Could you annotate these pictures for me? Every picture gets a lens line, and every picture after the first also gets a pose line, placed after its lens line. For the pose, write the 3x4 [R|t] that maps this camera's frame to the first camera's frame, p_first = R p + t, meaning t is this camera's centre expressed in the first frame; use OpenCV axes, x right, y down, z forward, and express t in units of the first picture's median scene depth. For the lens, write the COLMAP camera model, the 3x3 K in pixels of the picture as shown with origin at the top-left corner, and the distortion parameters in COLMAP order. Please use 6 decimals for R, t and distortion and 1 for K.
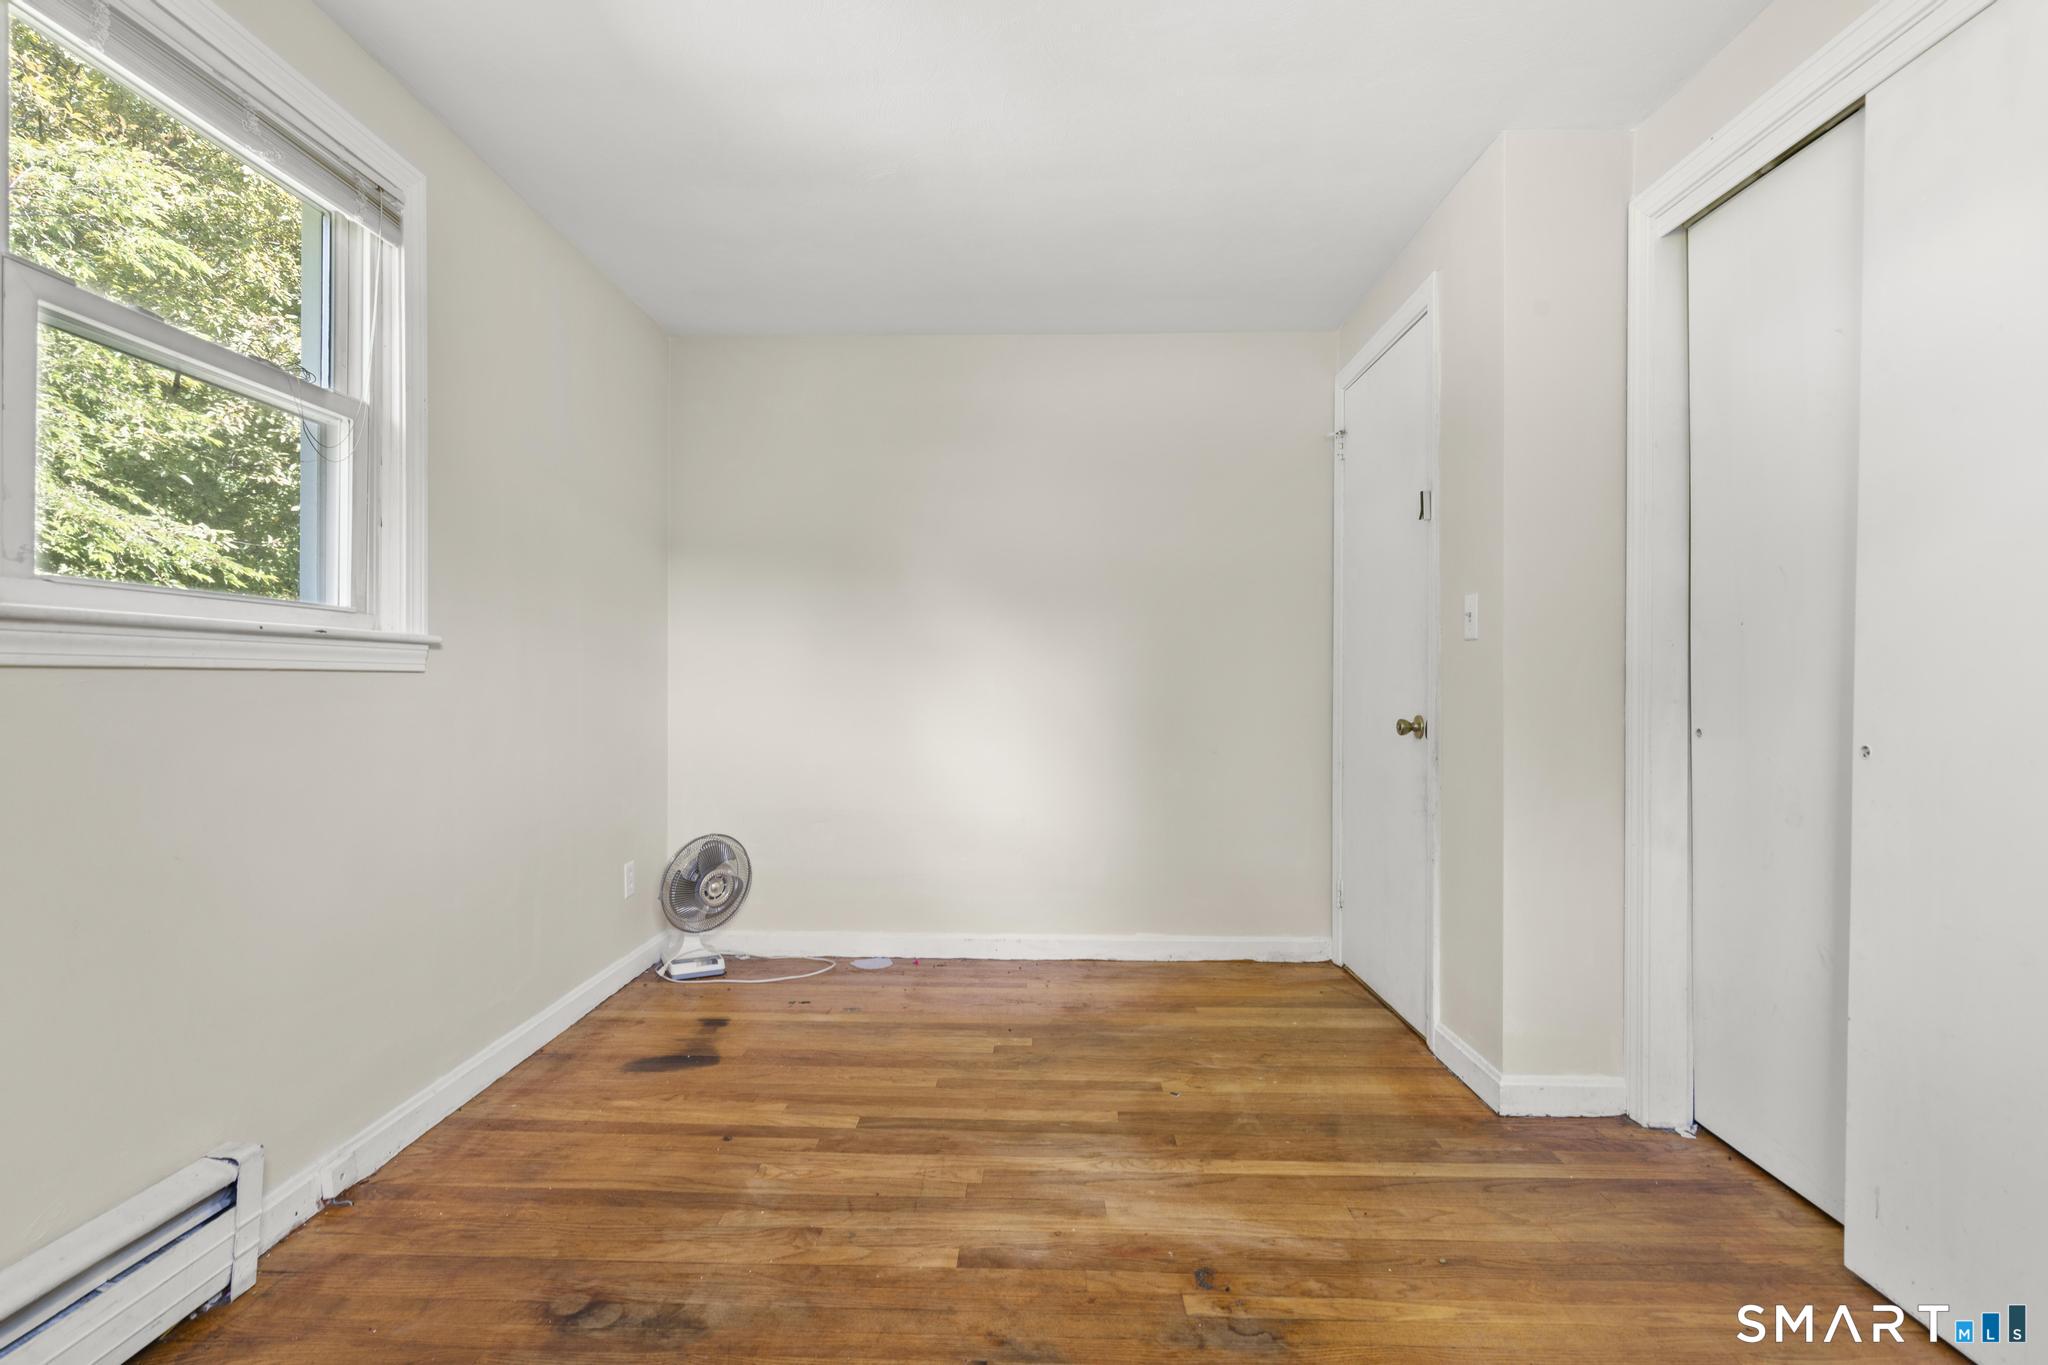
lens RADIAL K [[983.5, 0, 1004.2], [0, 983.5, 680.7], [0, 0, 1]] dist [0.000839, 0.001182]
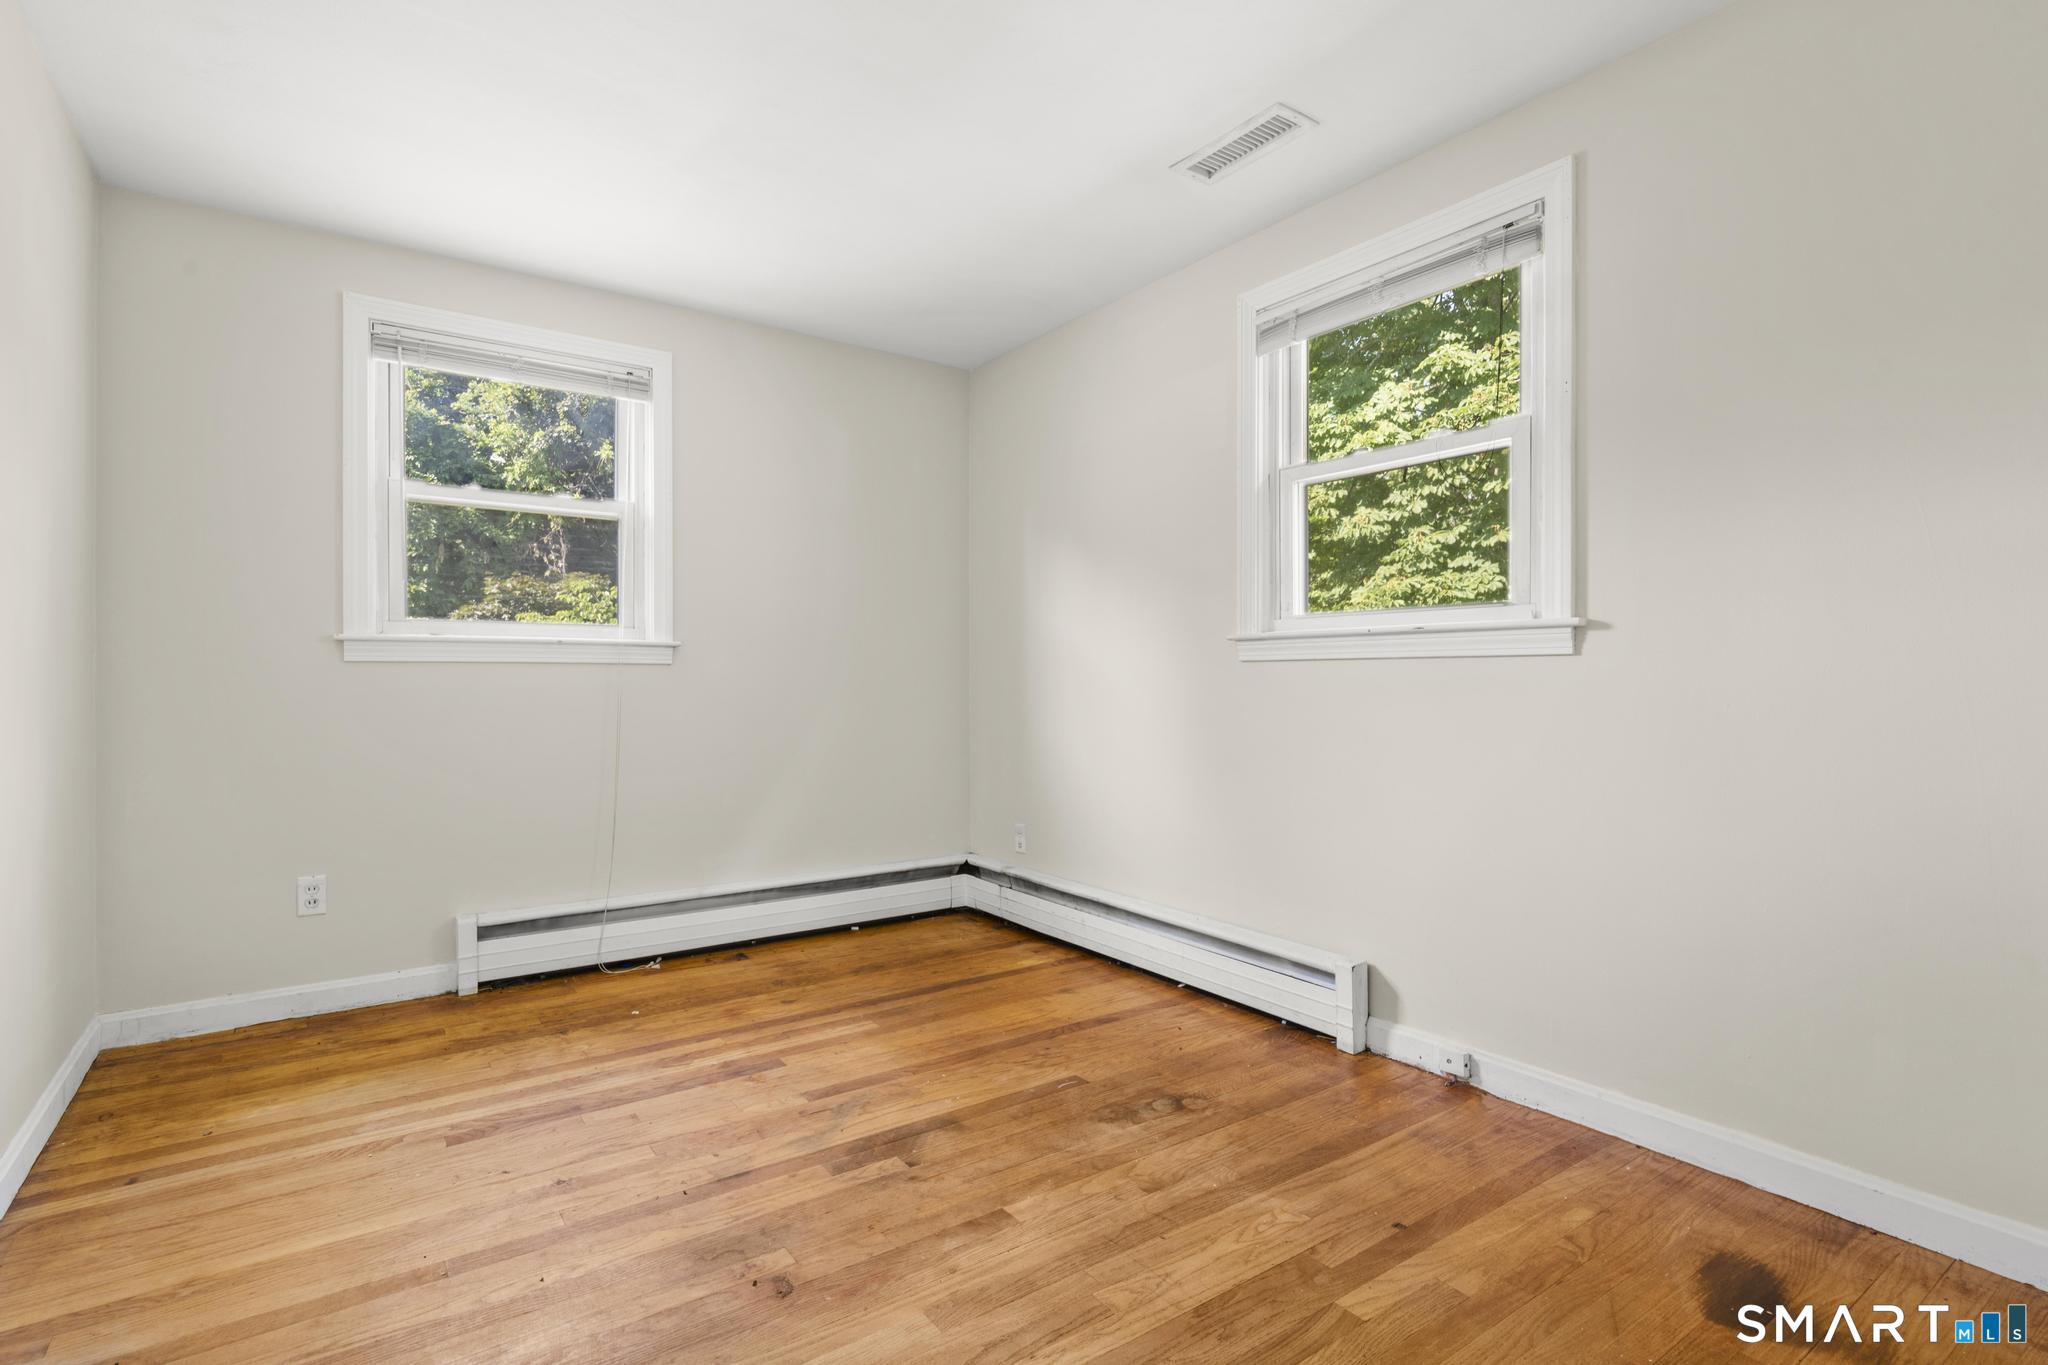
lens RADIAL K [[983.5, 0, 1004.6], [0, 983.5, 682.5], [0, 0, 1]] dist [0.000839, 0.001182]
pose [[-0.803220, -0.000410, -0.595683, 0.449216], [-0.001210, 0.999999, 0.000944, 0.018311], [0.595682, 0.001479, -0.803219, 1.422808]]
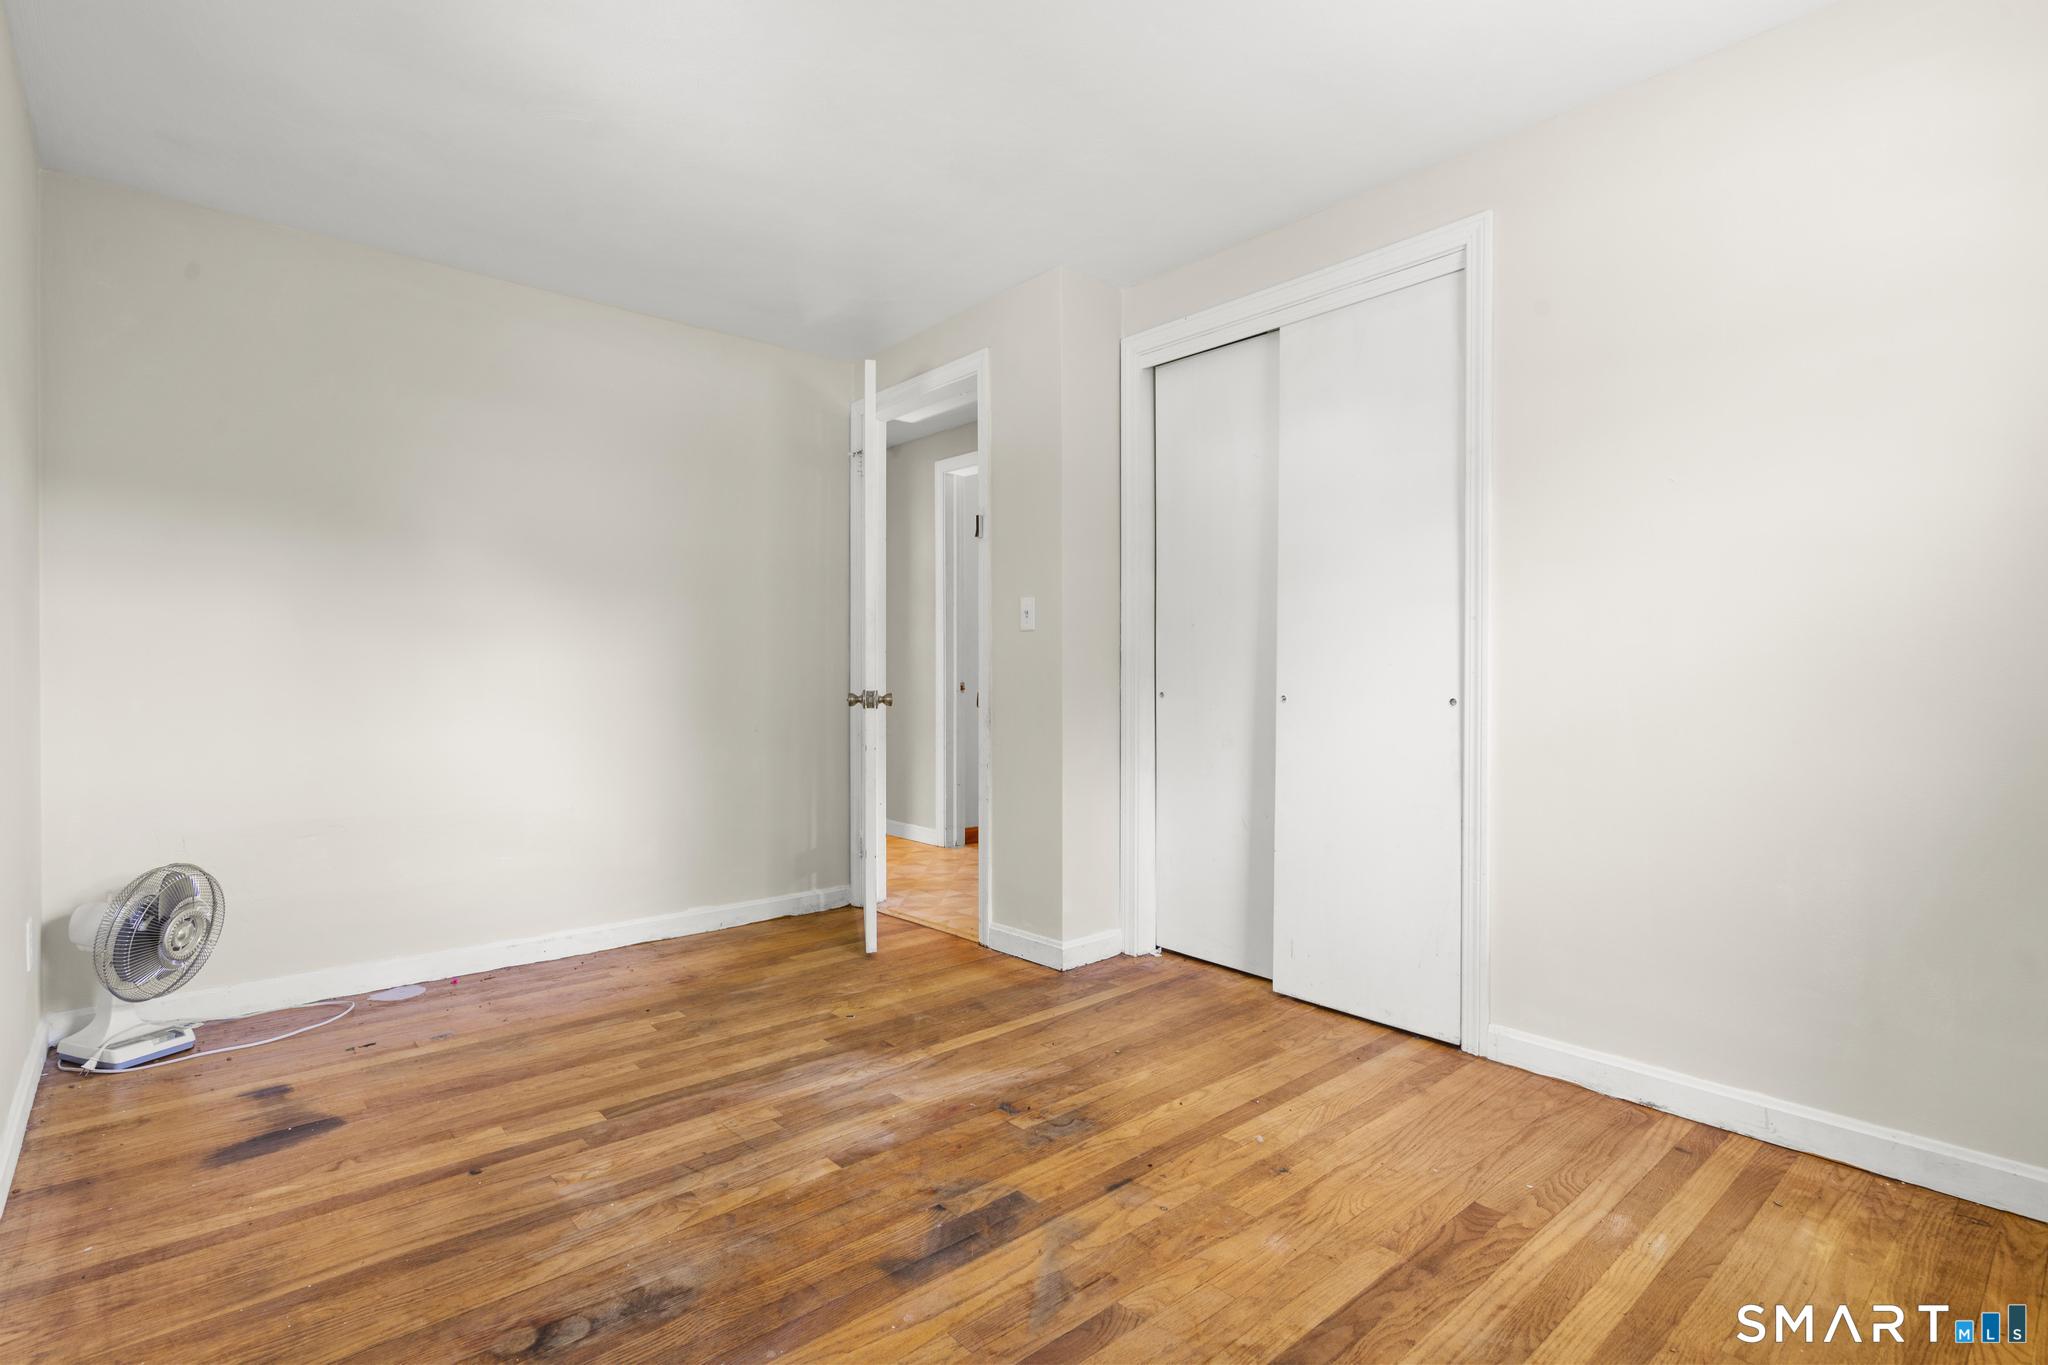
lens RADIAL K [[983.5, 0, 1013.2], [0, 983.5, 680.0], [0, 0, 1]] dist [0.000839, 0.001182]
pose [[0.730865, -0.005915, 0.682497, -0.517312], [0.002336, 0.999978, 0.006165, 0.019556], [-0.682518, -0.002912, 0.730863, 0.027138]]
